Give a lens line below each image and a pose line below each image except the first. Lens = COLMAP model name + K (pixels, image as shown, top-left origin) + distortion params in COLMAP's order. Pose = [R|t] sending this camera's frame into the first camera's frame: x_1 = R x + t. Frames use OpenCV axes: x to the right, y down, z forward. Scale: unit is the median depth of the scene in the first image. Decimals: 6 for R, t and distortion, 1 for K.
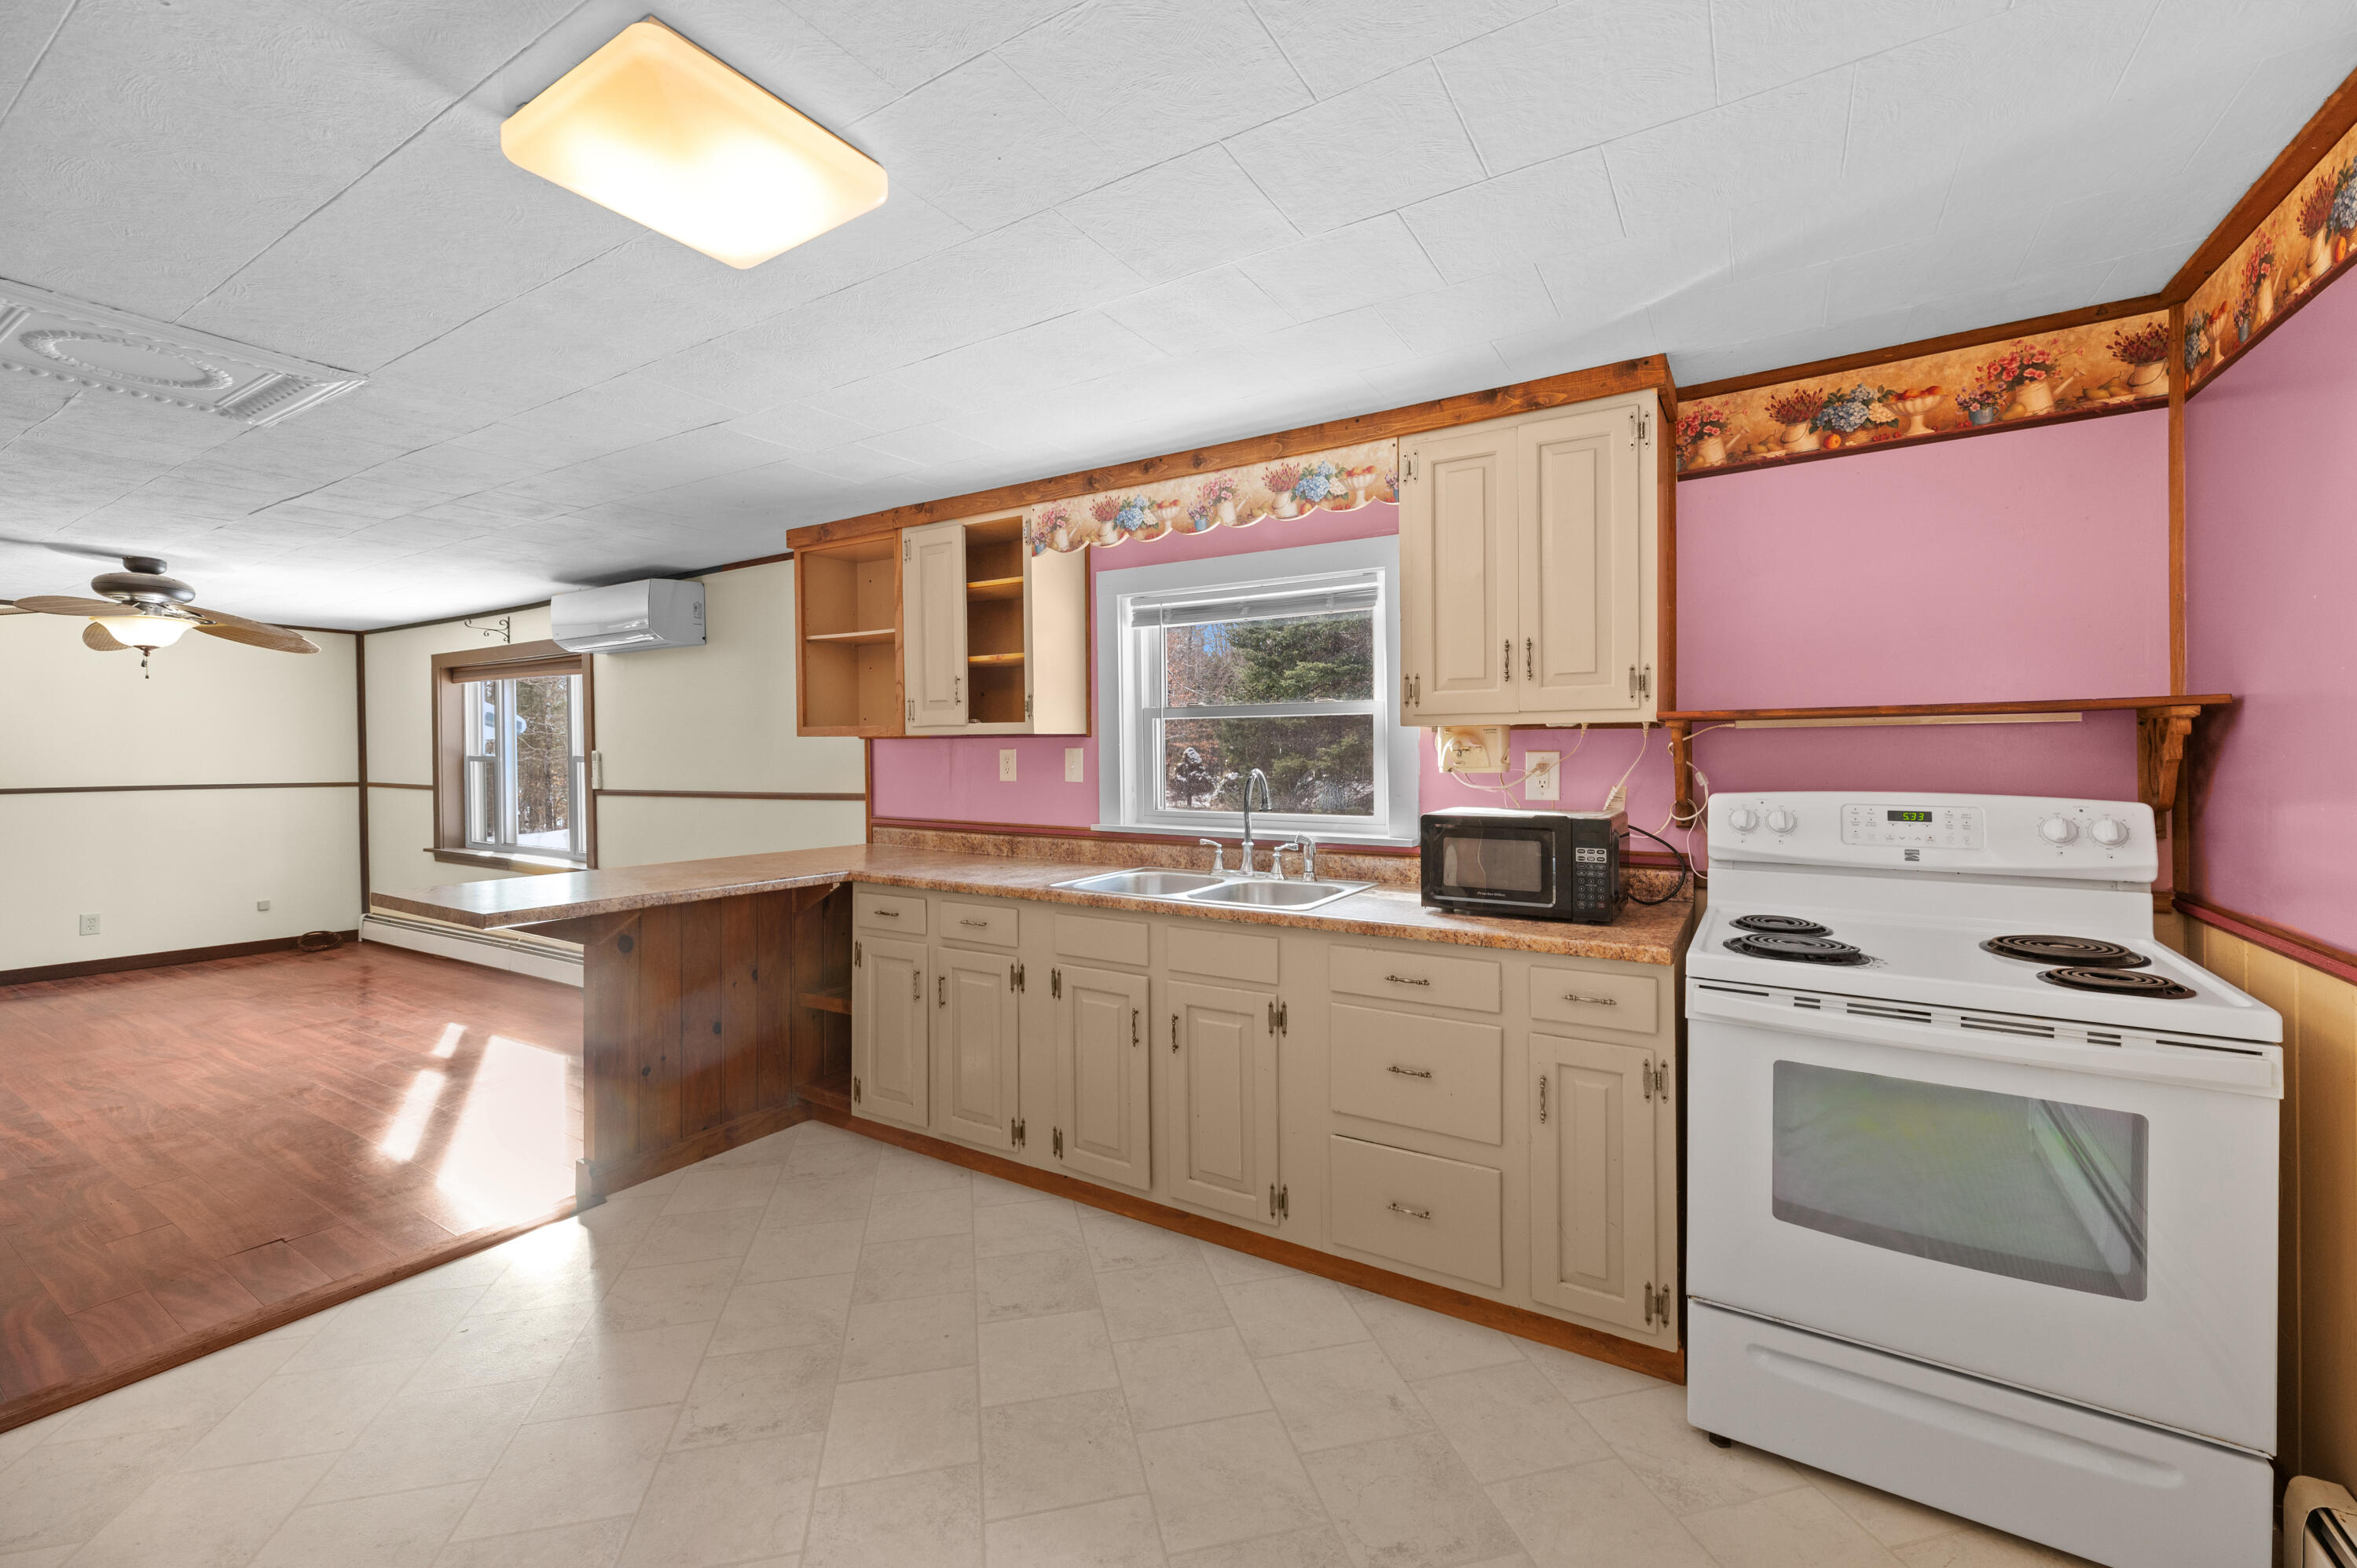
lens RADIAL K [[967.9, 0, 1185.5], [0, 967.9, 767.3], [0, 0, 1]] dist [0.001187, 0.000240]
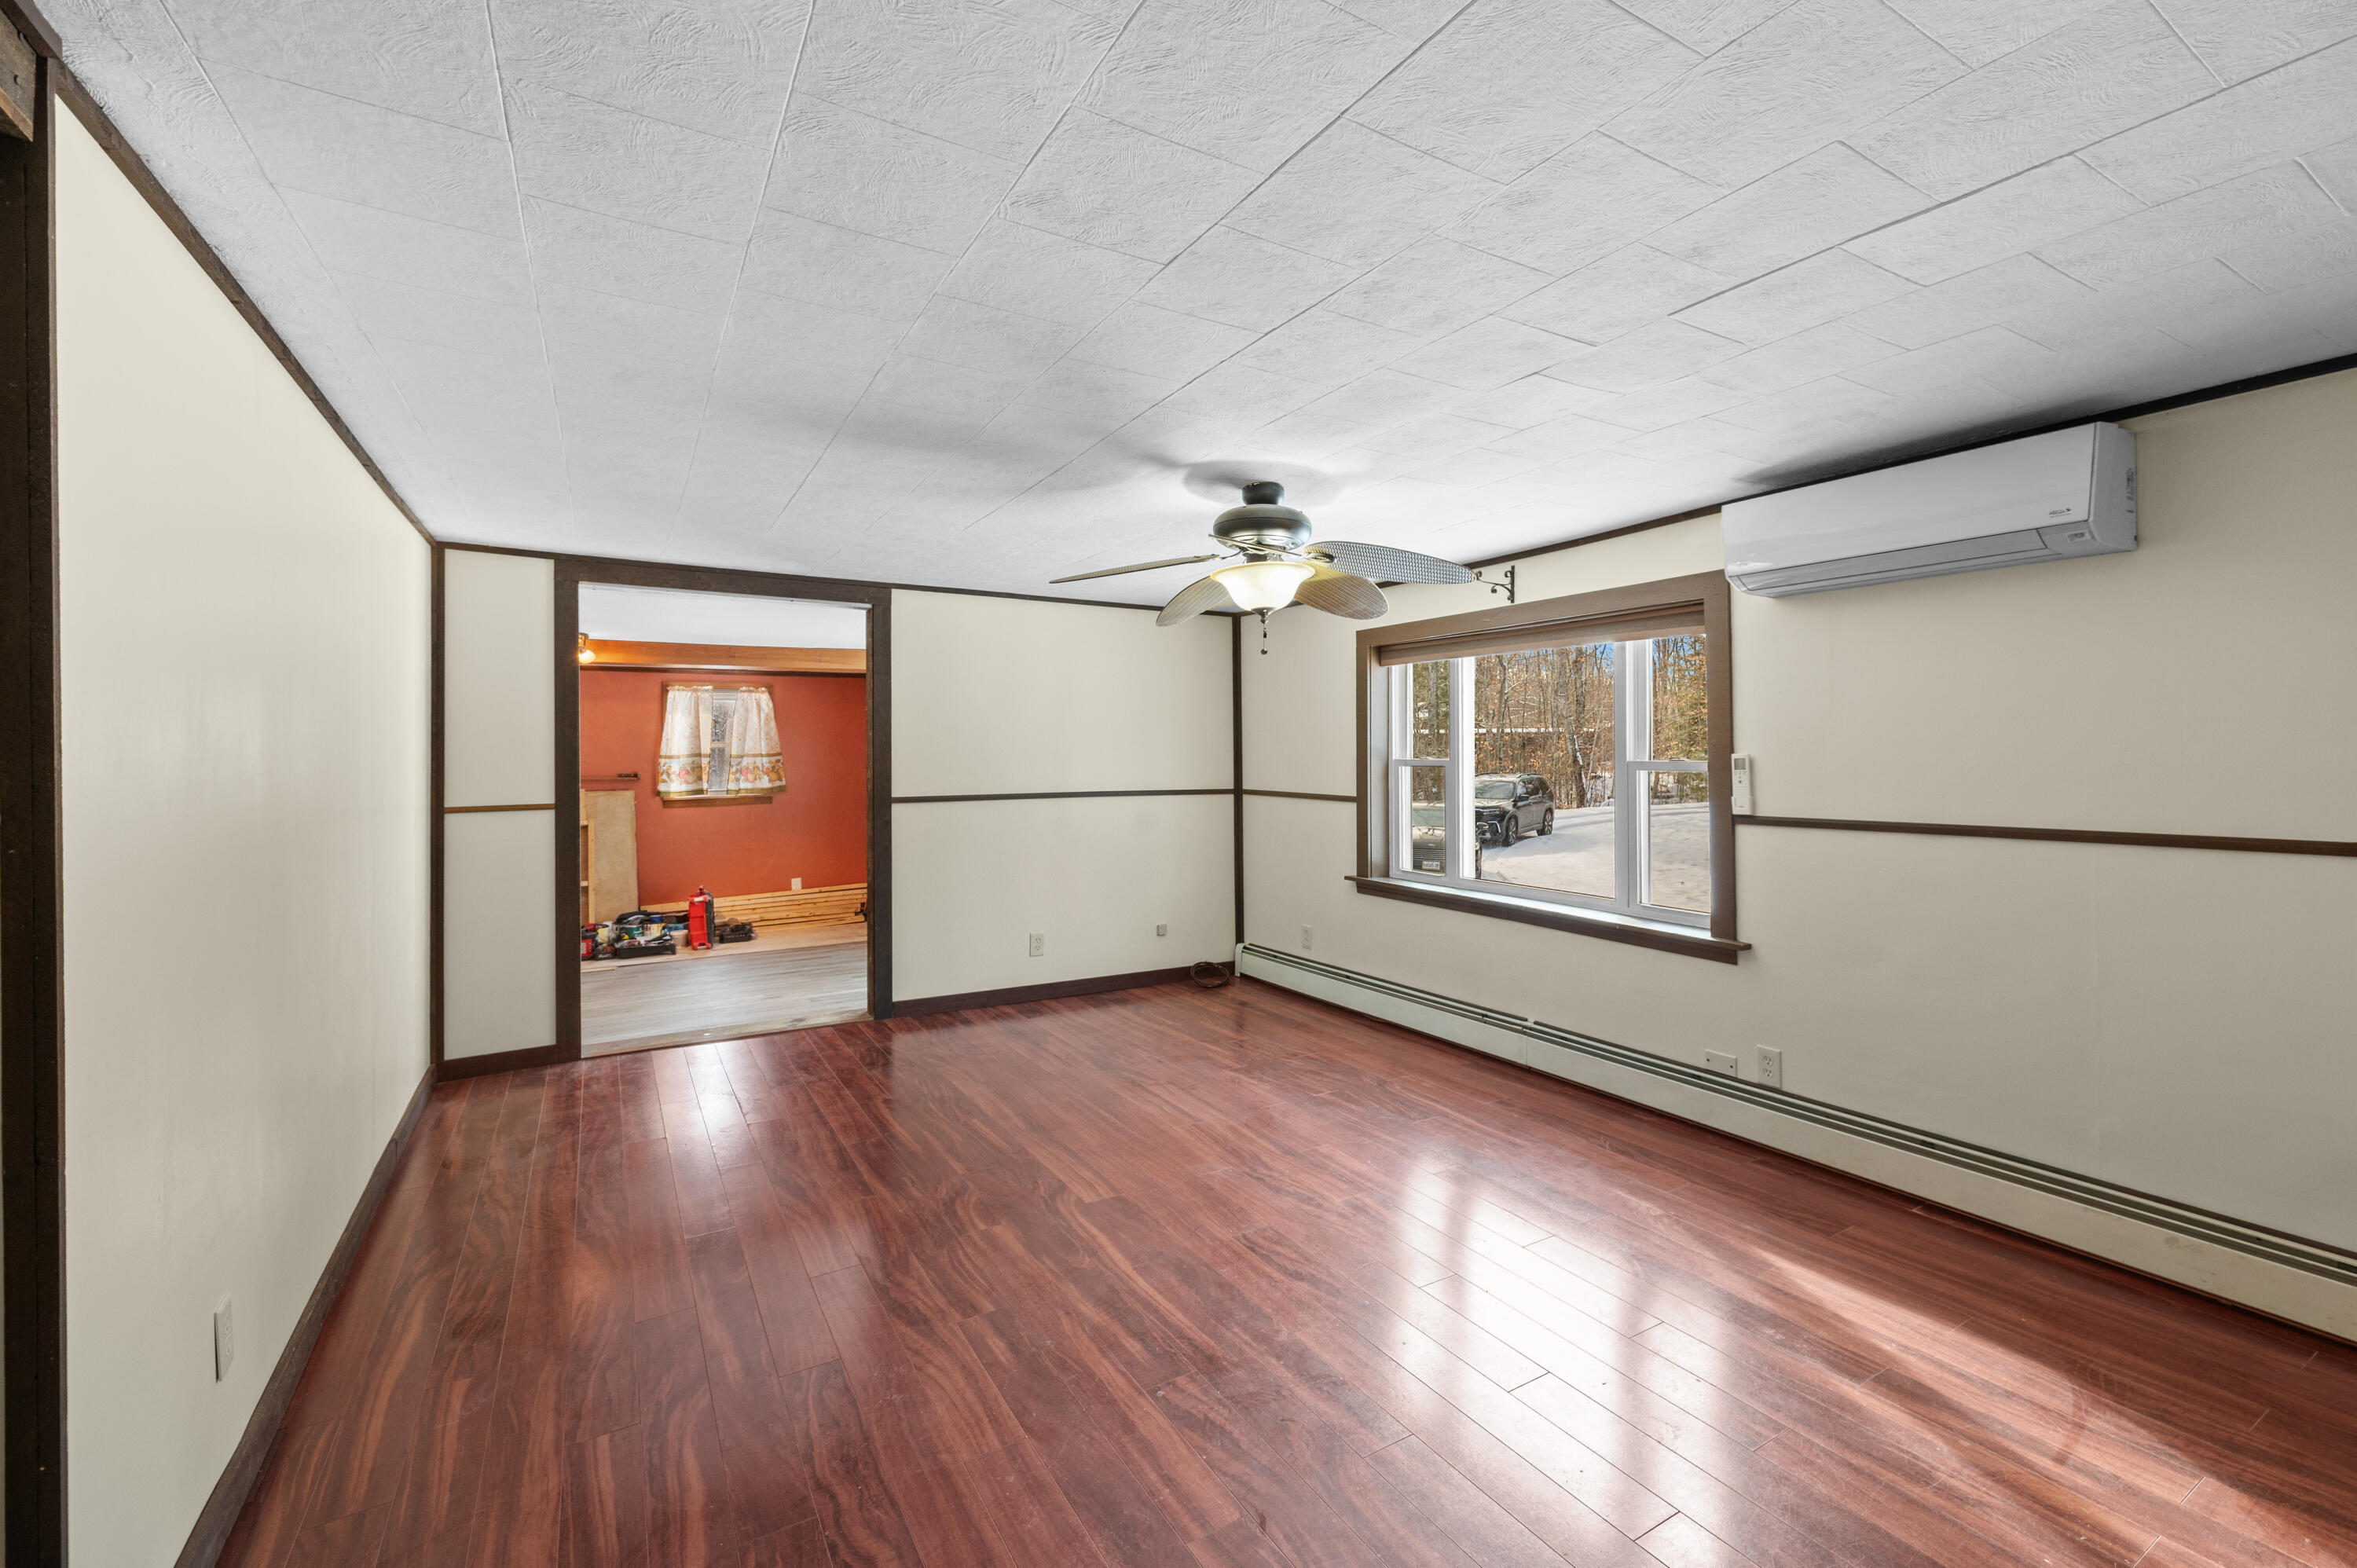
lens RADIAL K [[967.9, 0, 1172.1], [0, 967.9, 772.4], [0, 0, 1]] dist [0.001187, 0.000240]
pose [[0.887912, 0.008989, -0.459926, -0.547627], [-0.005737, 0.999948, 0.008468, -0.006917], [0.459978, -0.004880, 0.887917, 0.231744]]
